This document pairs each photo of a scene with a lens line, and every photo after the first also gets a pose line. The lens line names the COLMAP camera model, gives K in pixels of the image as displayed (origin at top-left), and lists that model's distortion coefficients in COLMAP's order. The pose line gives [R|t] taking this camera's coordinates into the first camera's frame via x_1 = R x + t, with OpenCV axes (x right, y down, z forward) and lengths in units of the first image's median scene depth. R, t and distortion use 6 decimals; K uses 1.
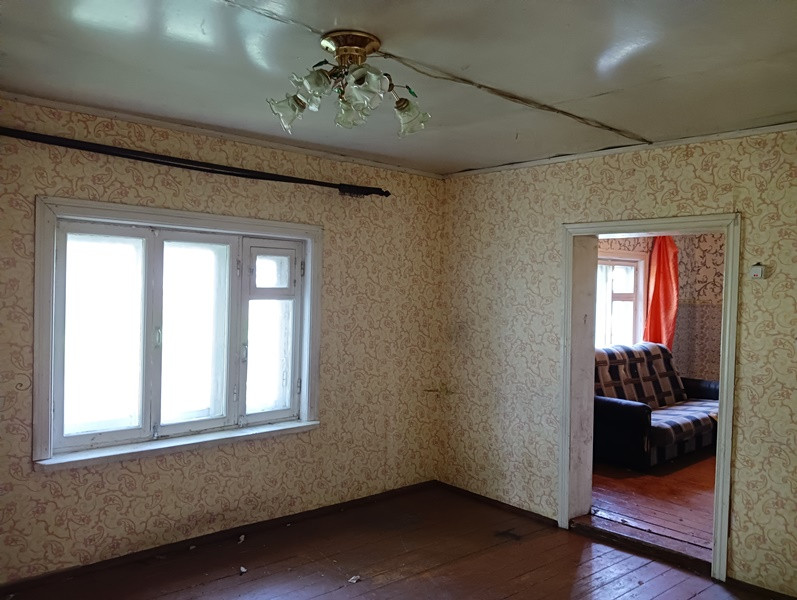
lens RADIAL K [[631.2, 0, 408.8], [0, 631.2, 300.0], [0, 0, 1]] dist [0.090005, -0.190017]
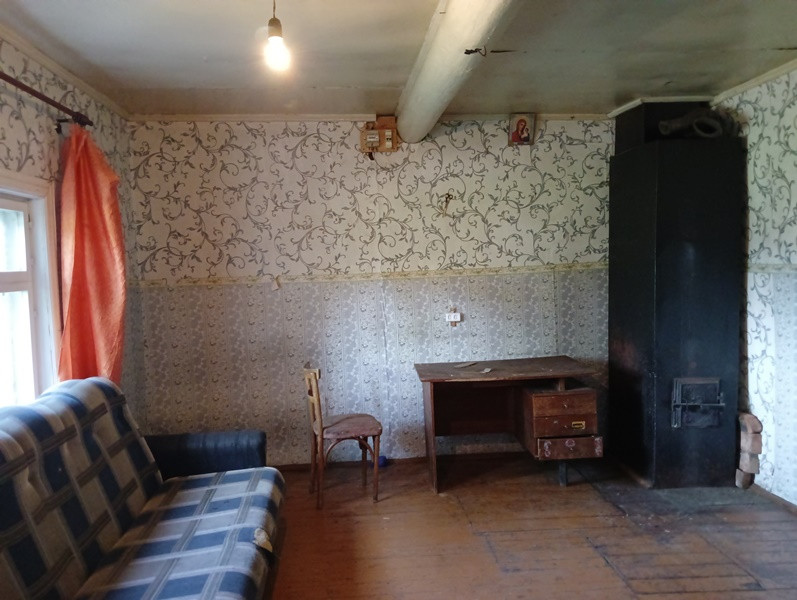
lens RADIAL K [[625.0, 0, 411.8], [0, 625.0, 298.1], [0, 0, 1]] dist [0.098365, -0.166003]
pose [[0.598620, -0.073961, 0.797611, 0.274636], [0.047417, 0.997254, 0.056886, -0.008191], [-0.799628, 0.003768, 0.600484, 0.888784]]
